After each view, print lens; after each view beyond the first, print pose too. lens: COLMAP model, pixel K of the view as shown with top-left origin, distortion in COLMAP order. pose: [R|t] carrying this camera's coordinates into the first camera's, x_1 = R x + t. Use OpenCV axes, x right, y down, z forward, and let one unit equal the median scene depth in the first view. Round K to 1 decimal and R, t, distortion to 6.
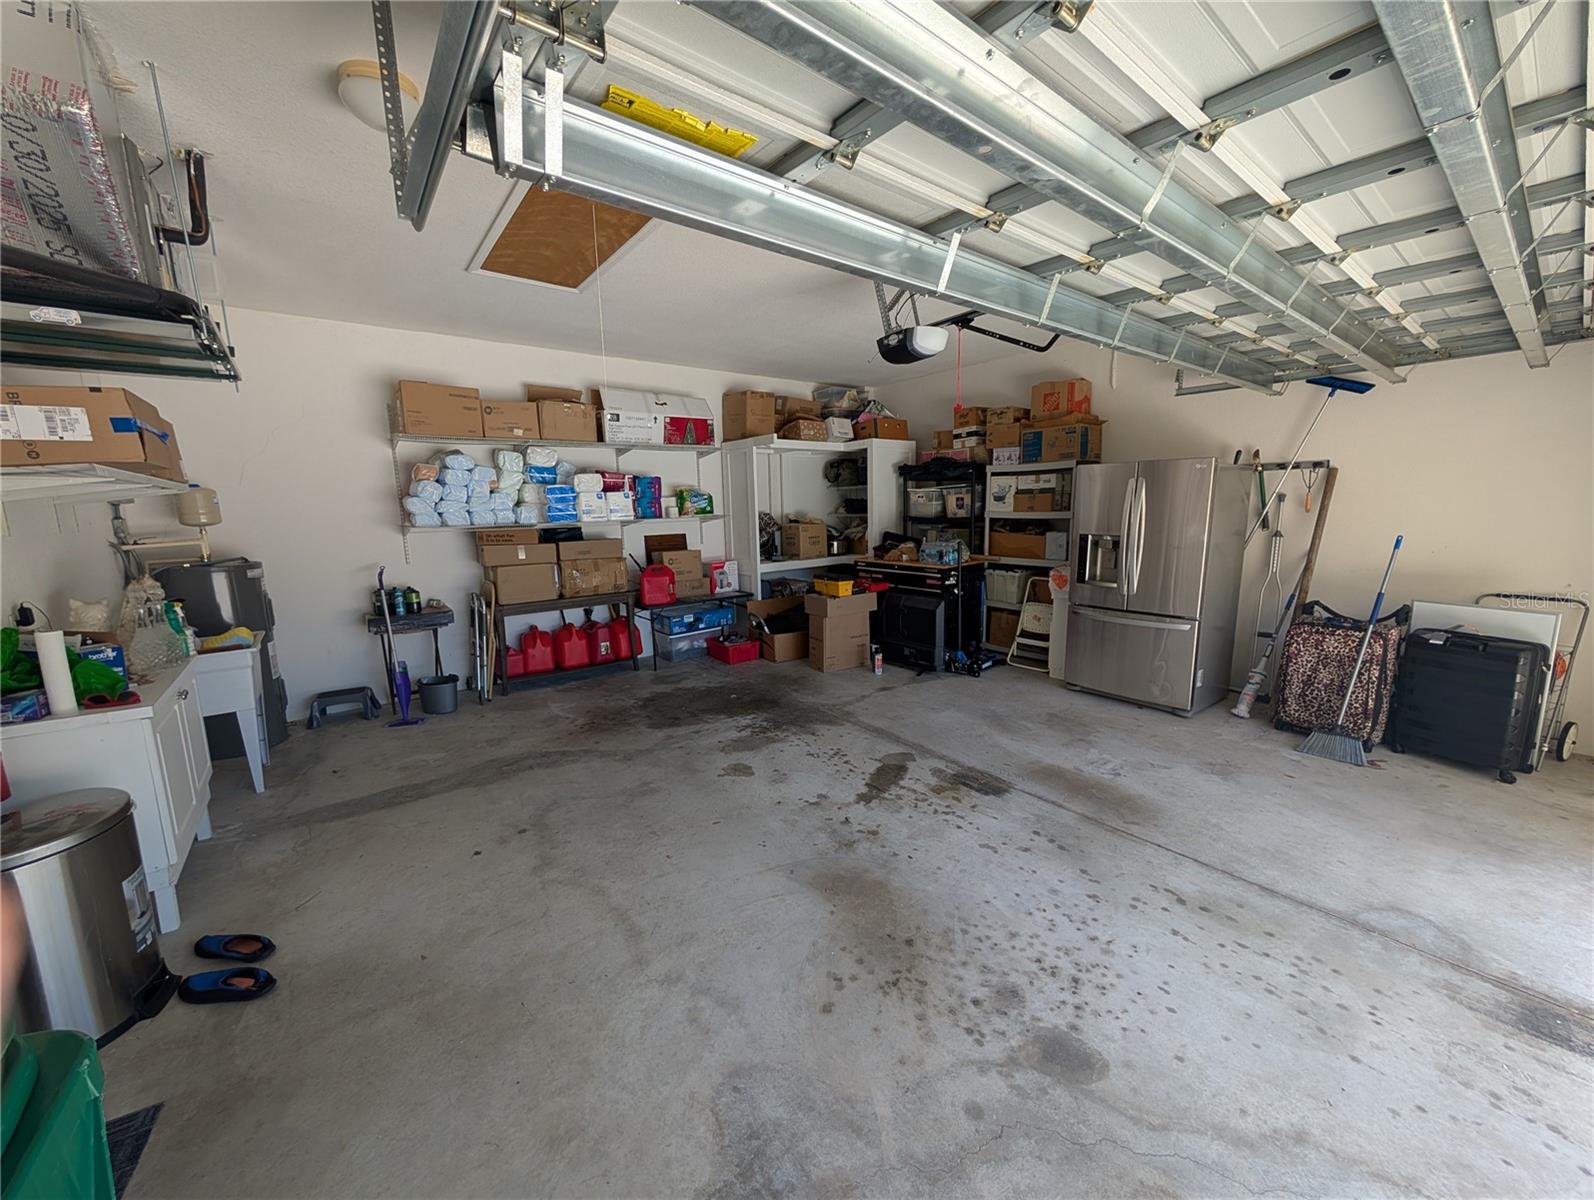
lens RADIAL K [[599.4, 0, 800.6], [0, 599.4, 598.4], [0, 0, 1]] dist [-0.000017, 0.000181]
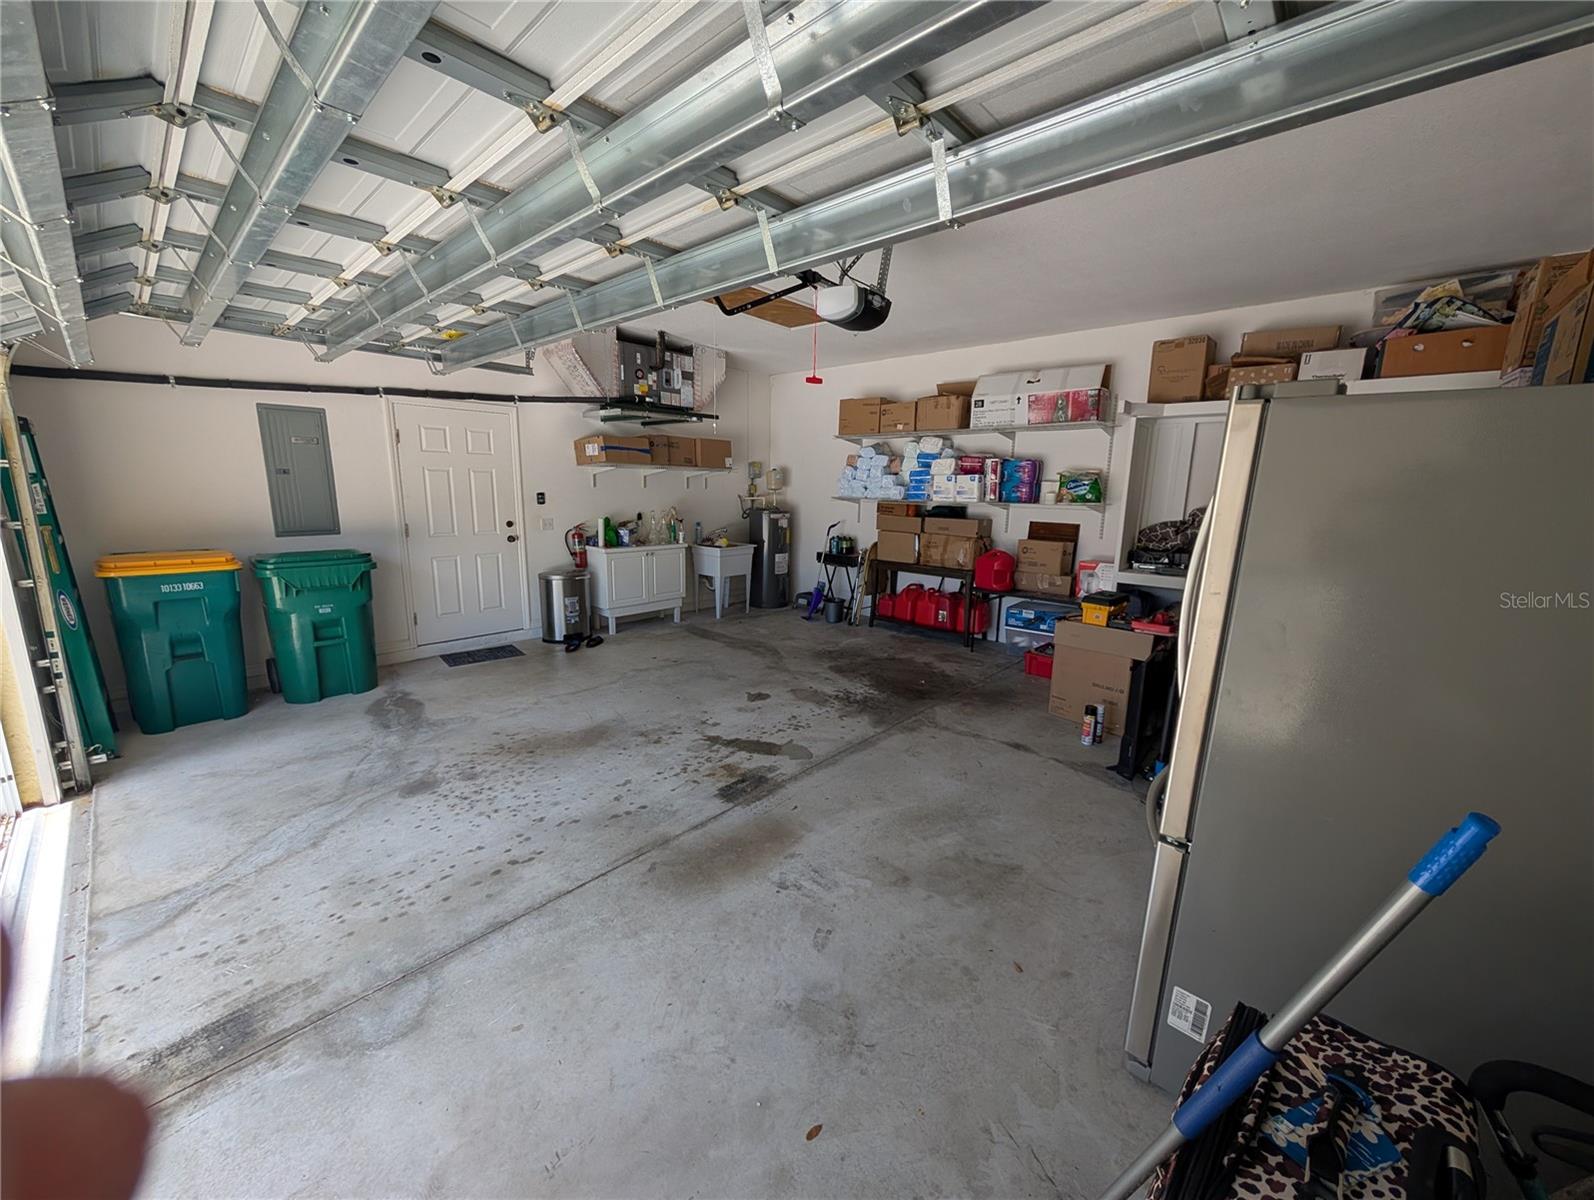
lens RADIAL K [[604.6, 0, 797.0], [0, 604.6, 600.0], [0, 0, 1]] dist [-0.000256, 0.000093]
pose [[0.173110, 0.208778, -0.962520, 1.090086], [-0.179582, 0.967583, 0.177578, -0.150717], [0.968392, 0.142111, 0.204991, 0.788250]]
